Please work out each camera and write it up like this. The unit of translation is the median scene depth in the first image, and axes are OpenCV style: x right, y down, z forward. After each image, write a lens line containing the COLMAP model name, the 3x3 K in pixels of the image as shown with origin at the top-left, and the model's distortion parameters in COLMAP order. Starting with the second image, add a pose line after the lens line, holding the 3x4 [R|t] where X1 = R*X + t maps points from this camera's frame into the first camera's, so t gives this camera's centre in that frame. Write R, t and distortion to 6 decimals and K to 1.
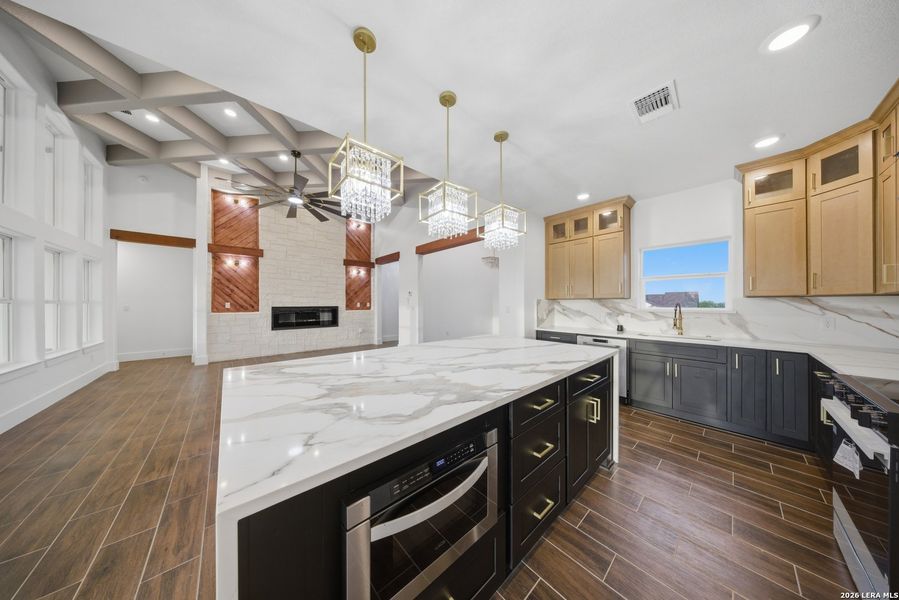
lens RADIAL K [[250.6, 0, 447.5], [0, 250.6, 301.2], [0, 0, 1]] dist [-0.001049, 0.000025]
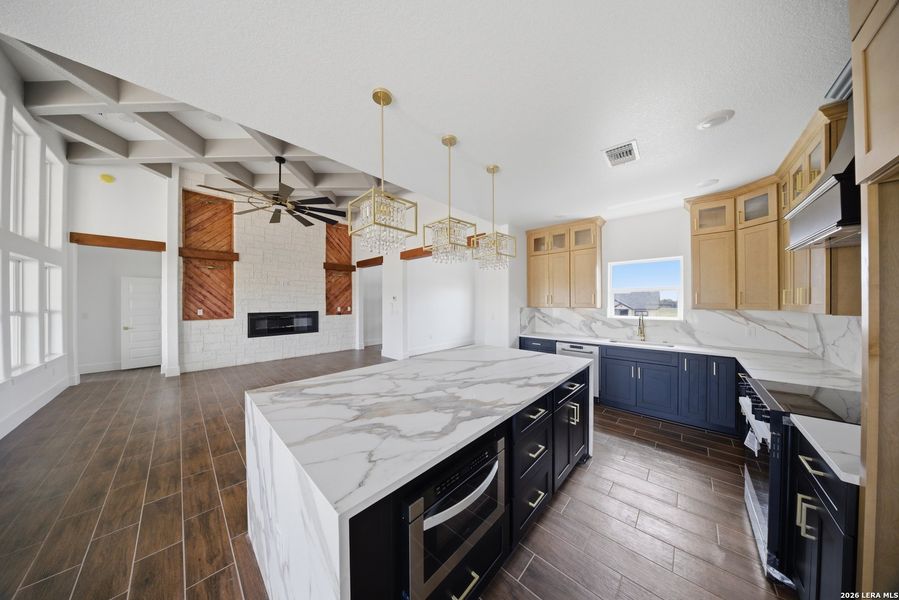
lens RADIAL K [[255.9, 0, 448.7], [0, 255.9, 300.3], [0, 0, 1]] dist [-0.011815, -0.000202]
pose [[0.995541, -0.002042, 0.094310, -0.052511], [0.001793, 0.999995, 0.002723, -0.047078], [-0.094315, -0.002542, 0.995539, -0.061637]]
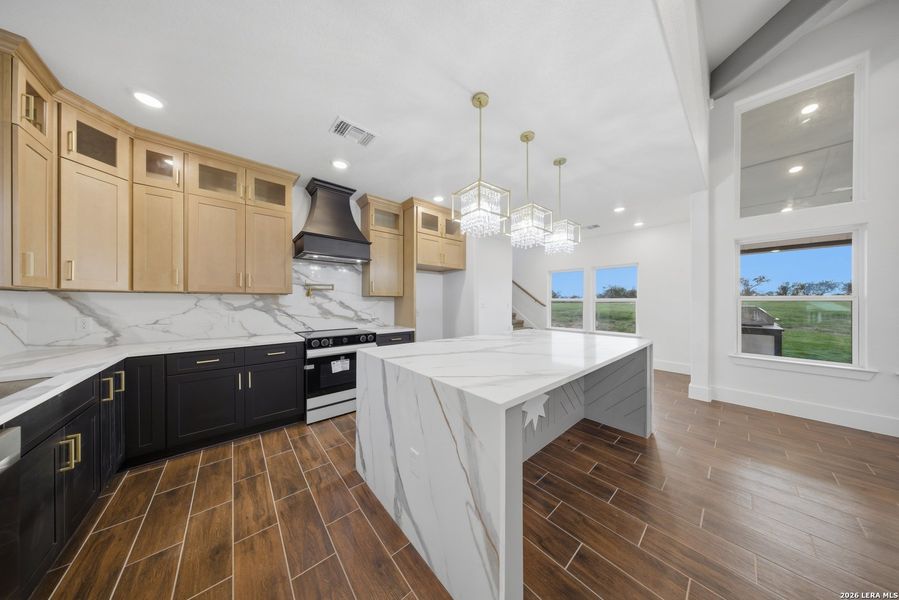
lens RADIAL K [[250.6, 0, 447.9], [0, 250.6, 300.4], [0, 0, 1]] dist [-0.001049, 0.000025]
pose [[-0.999934, -0.000972, 0.011426, 0.182074], [-0.001140, 0.999892, -0.014682, 0.013478], [-0.011411, -0.014694, -0.999827, 1.081572]]
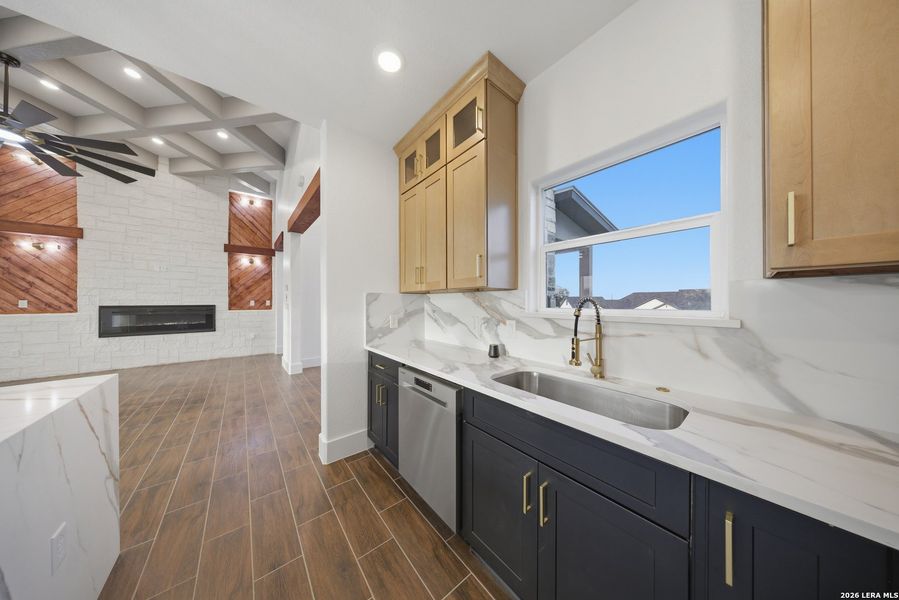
lens RADIAL K [[250.6, 0, 445.0], [0, 250.6, 301.3], [0, 0, 1]] dist [-0.001049, 0.000025]
pose [[0.999289, -0.001257, -0.037692, 0.598476], [0.001521, 0.999974, 0.006996, 0.008840], [0.037683, -0.007048, 0.999265, 0.505017]]
